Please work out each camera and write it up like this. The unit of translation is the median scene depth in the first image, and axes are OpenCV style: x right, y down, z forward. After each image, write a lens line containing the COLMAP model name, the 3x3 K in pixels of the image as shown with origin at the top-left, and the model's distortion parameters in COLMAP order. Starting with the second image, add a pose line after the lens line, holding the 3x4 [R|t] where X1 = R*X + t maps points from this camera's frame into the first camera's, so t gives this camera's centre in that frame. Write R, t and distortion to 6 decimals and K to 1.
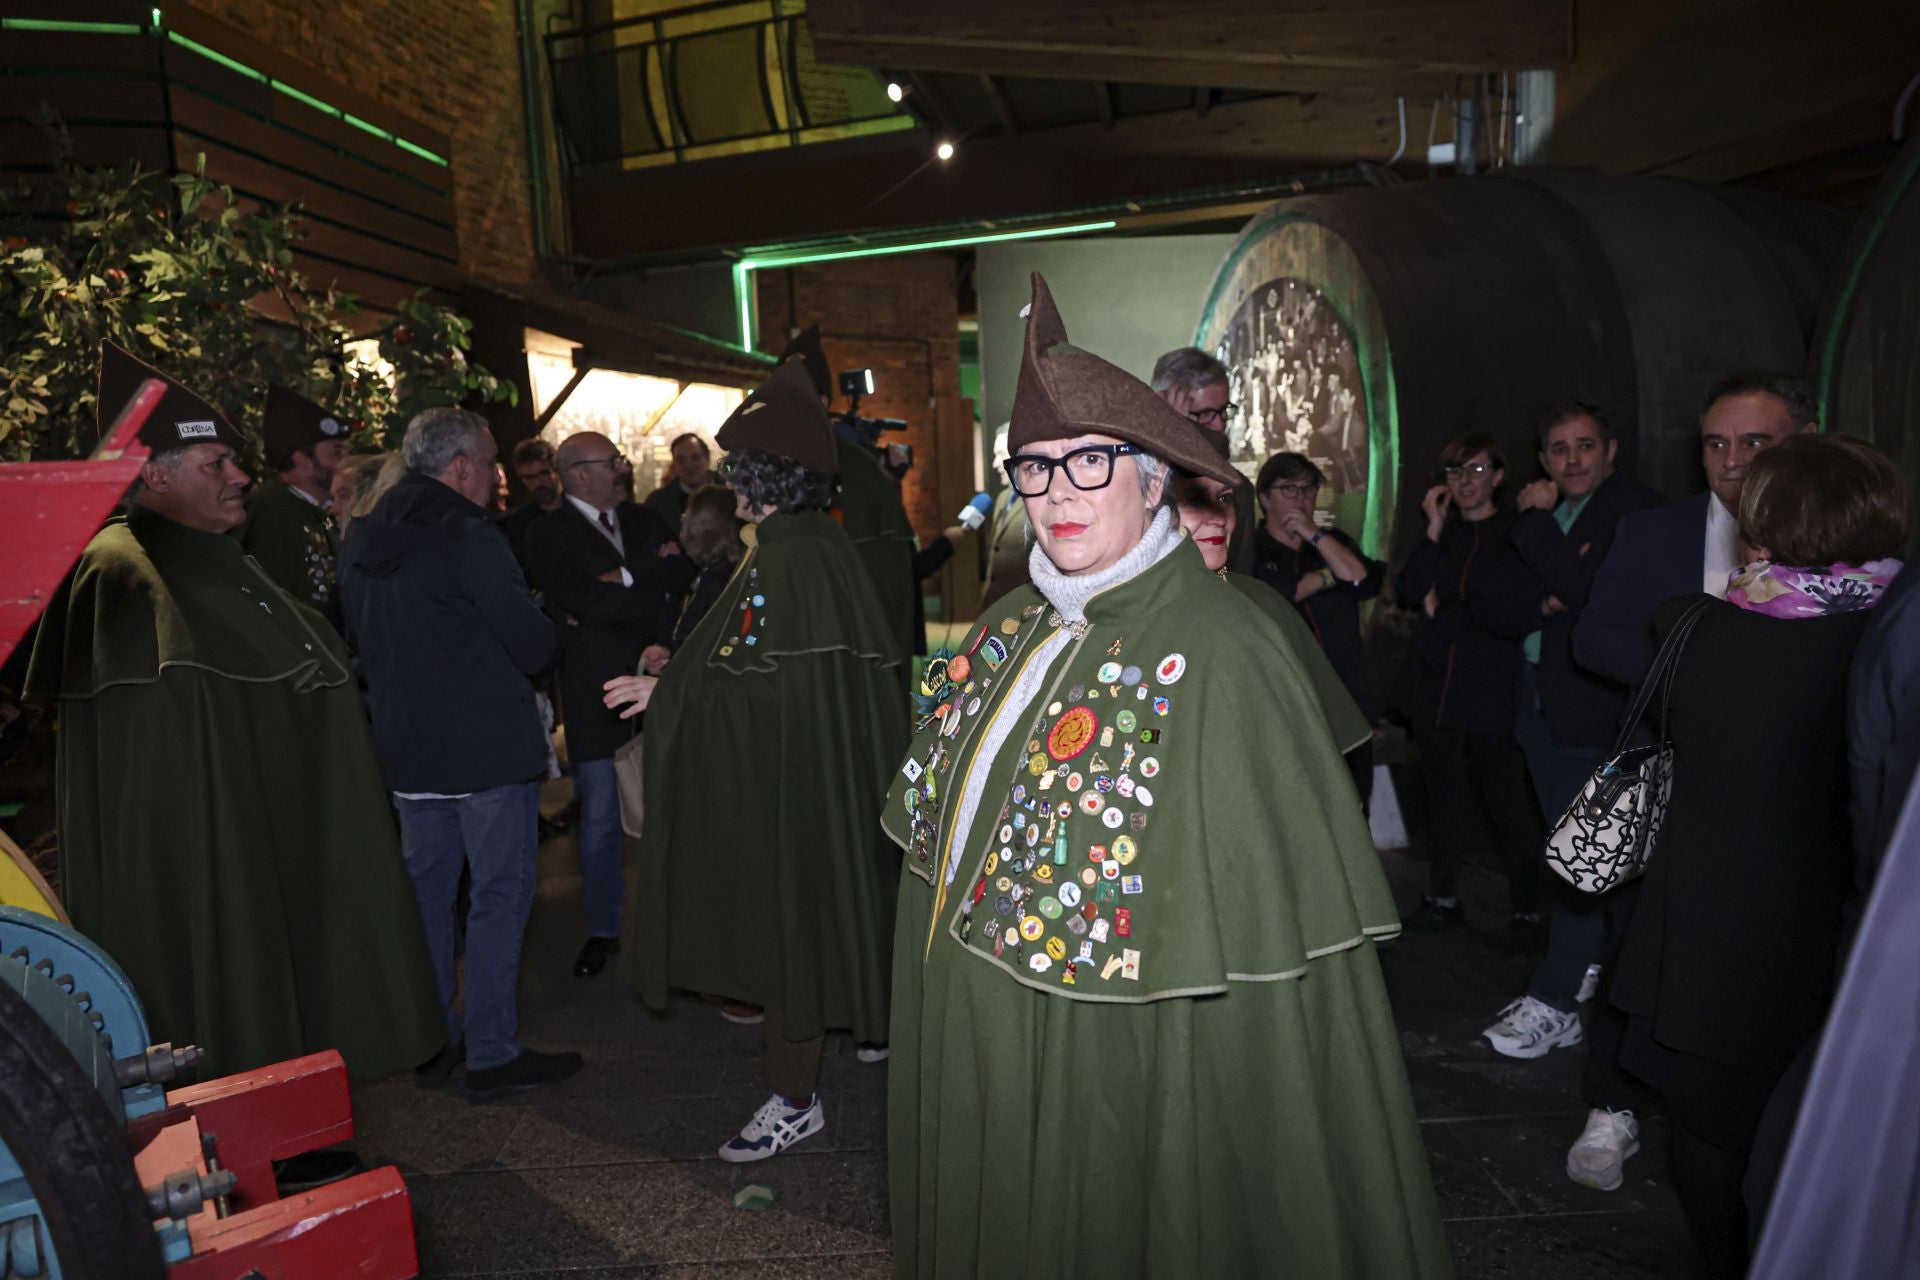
lens RADIAL K [[1282.0, 0, 953.8], [0, 1282.0, 639.9], [0, 0, 1]] dist [0.007499, -0.004341]
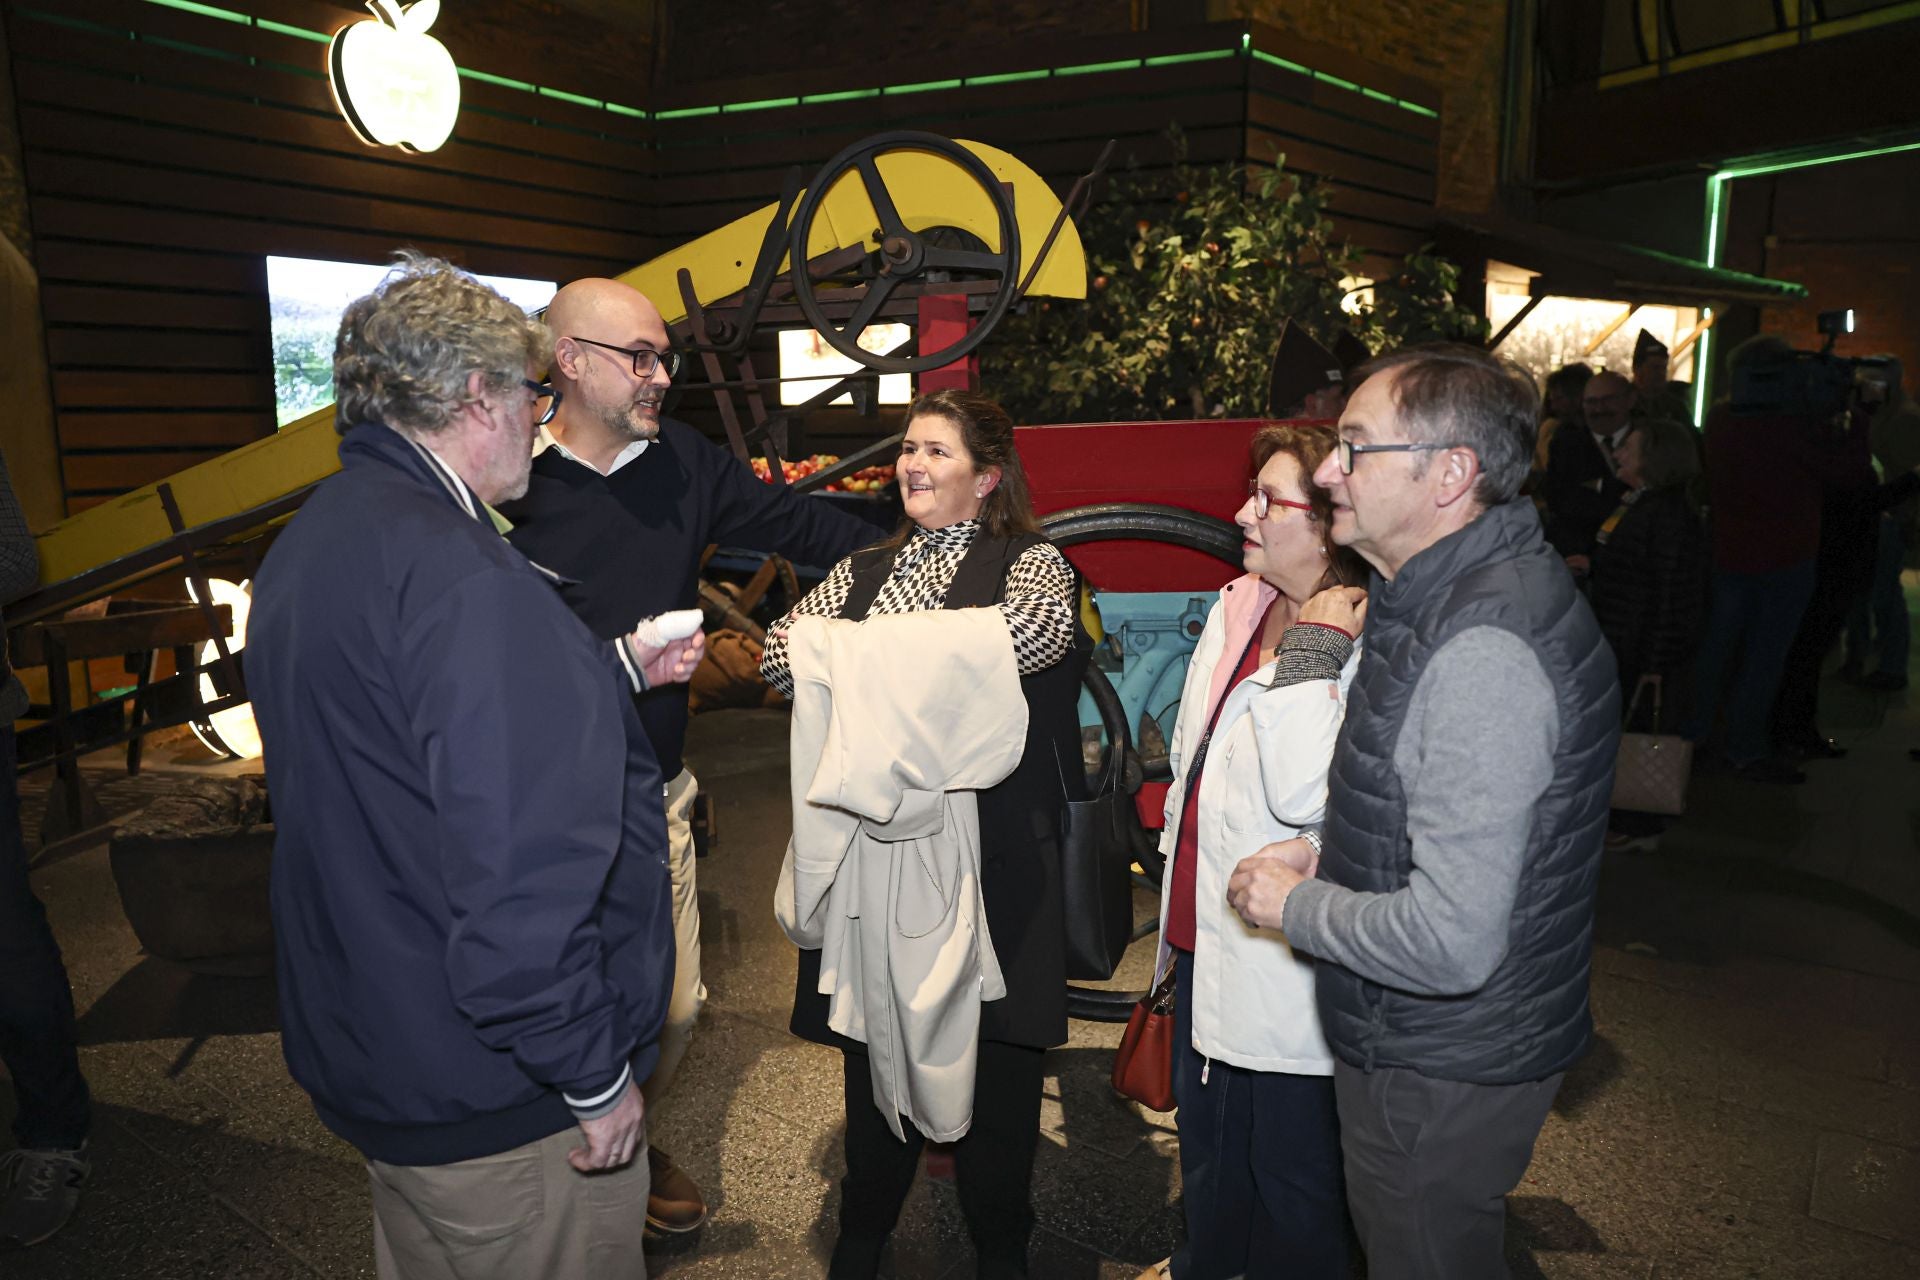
lens RADIAL K [[1282.0, 0, 953.8], [0, 1282.0, 639.9], [0, 0, 1]] dist [0.007499, -0.004341]
pose [[0.788403, 0.138388, -0.599391, 0.012586], [-0.096078, 0.990111, 0.102222, 0.012846], [0.607610, -0.023004, 0.793902, -0.164329]]
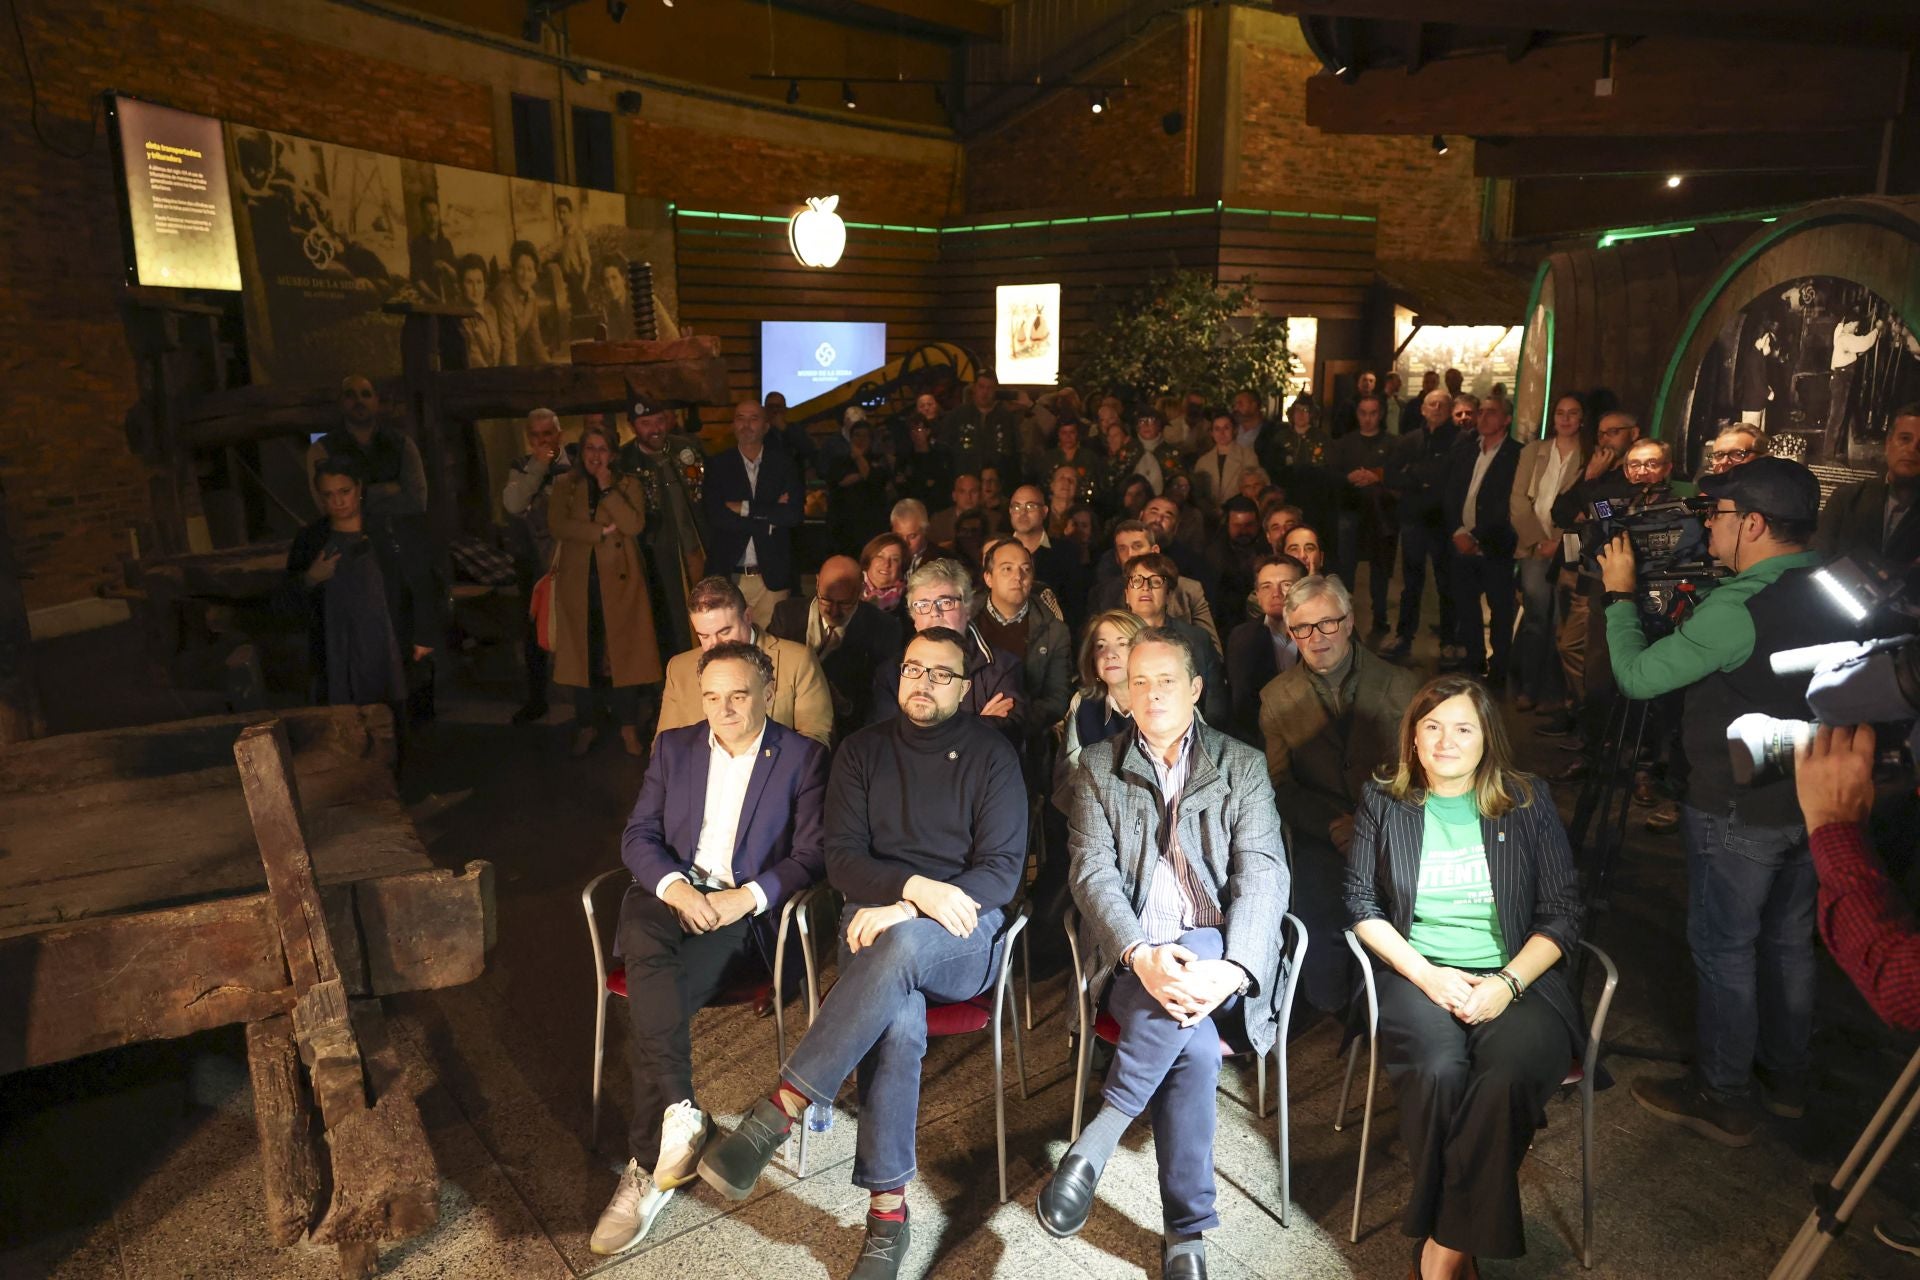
lens RADIAL K [[1282.0, 0, 953.8], [0, 1282.0, 639.9], [0, 0, 1]] dist [0.007499, -0.004341]
pose [[0.585566, 0.208959, -0.783230, 0.860353], [-0.117763, 0.977883, 0.172847, -0.004426], [0.802025, -0.008977, 0.597223, -0.664940]]
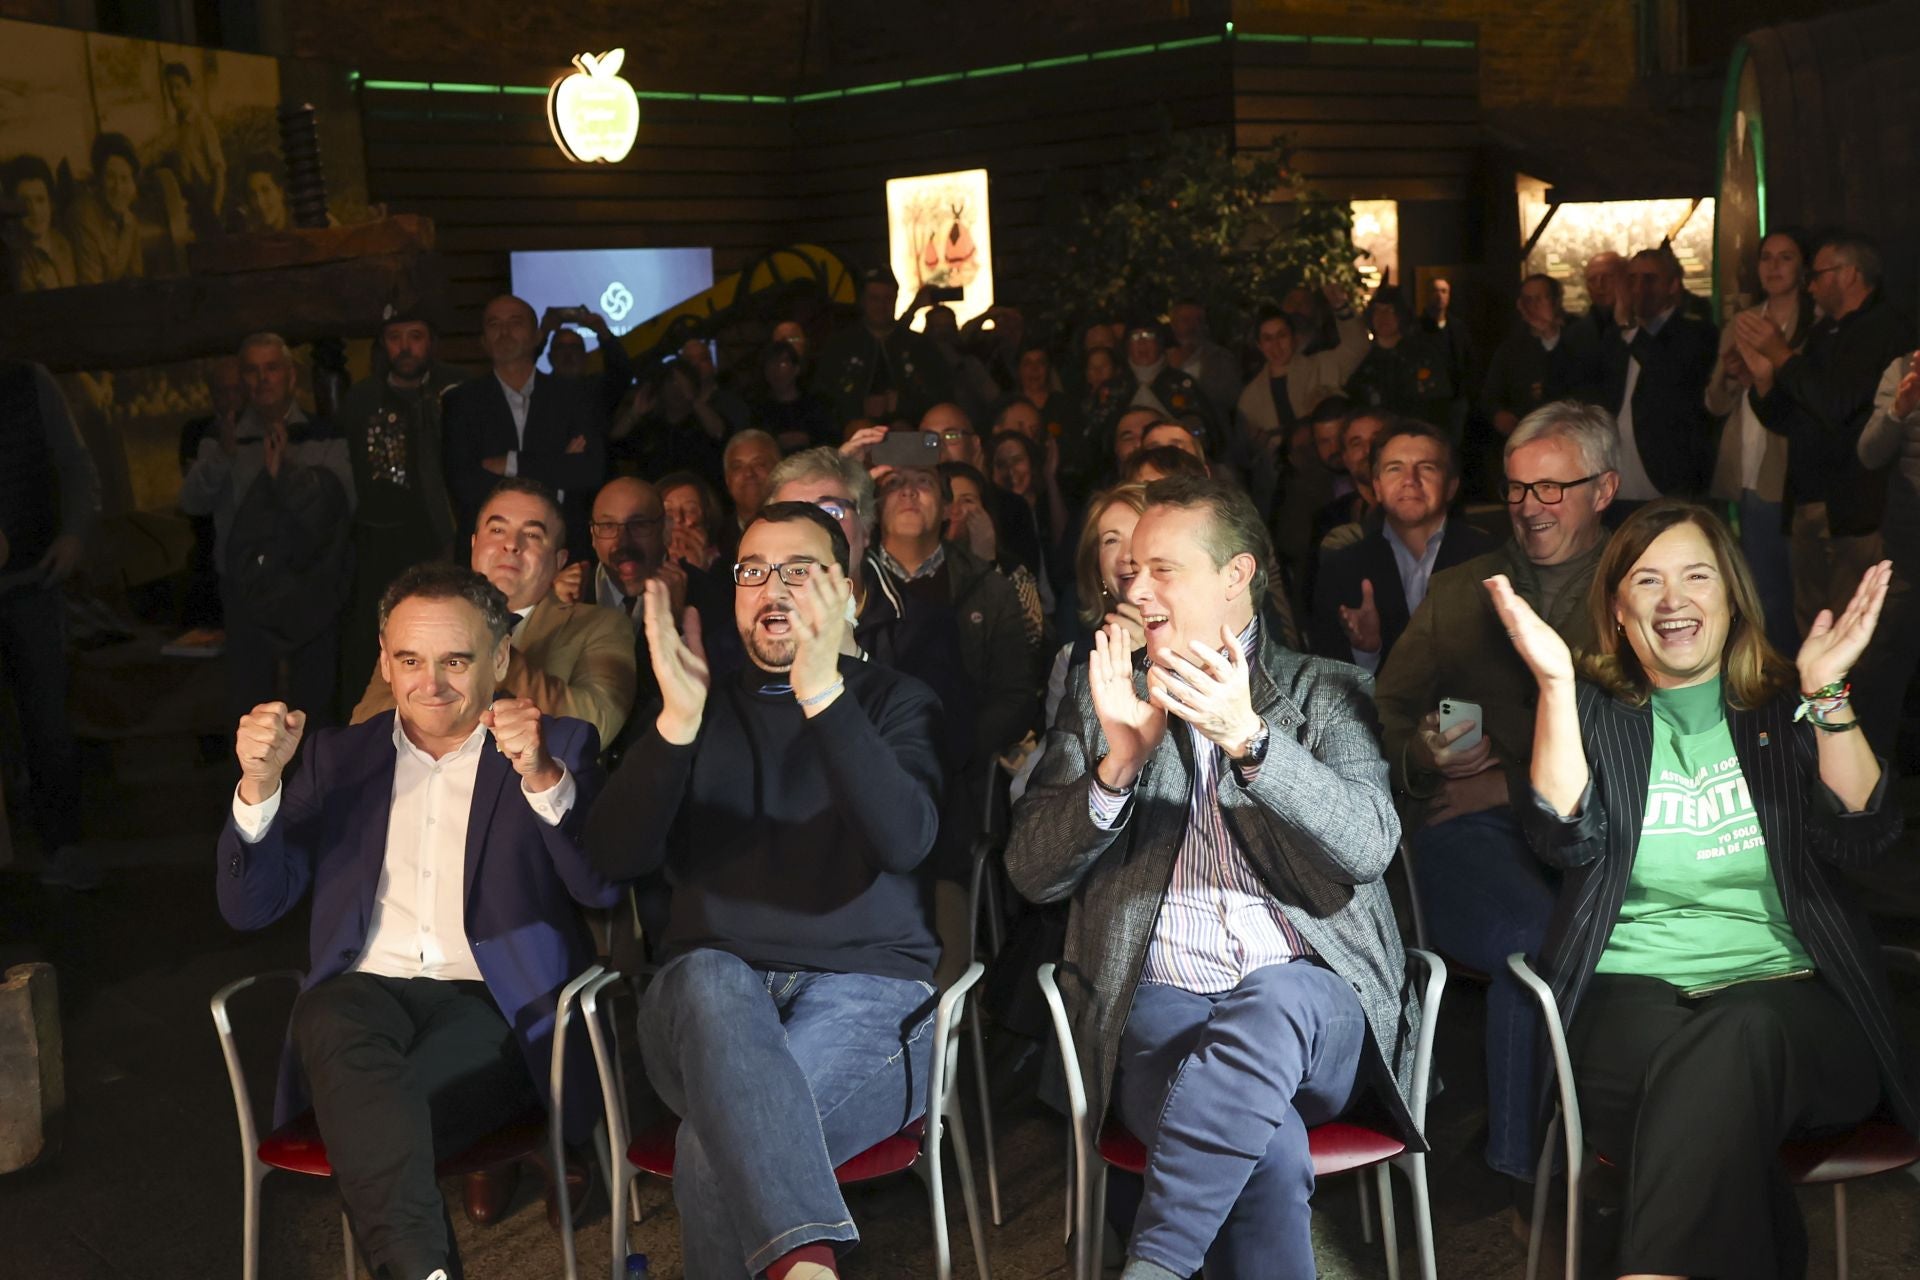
lens RADIAL K [[2079.6, 0, 943.8], [0, 2079.6, 641.2], [0, 0, 1]] dist [-0.006550, 0.033208]
pose [[0.629330, 0.114092, -0.768718, 0.861290], [-0.061865, 0.993380, 0.096788, 0.040471], [0.774672, -0.013355, 0.632222, -0.655195]]
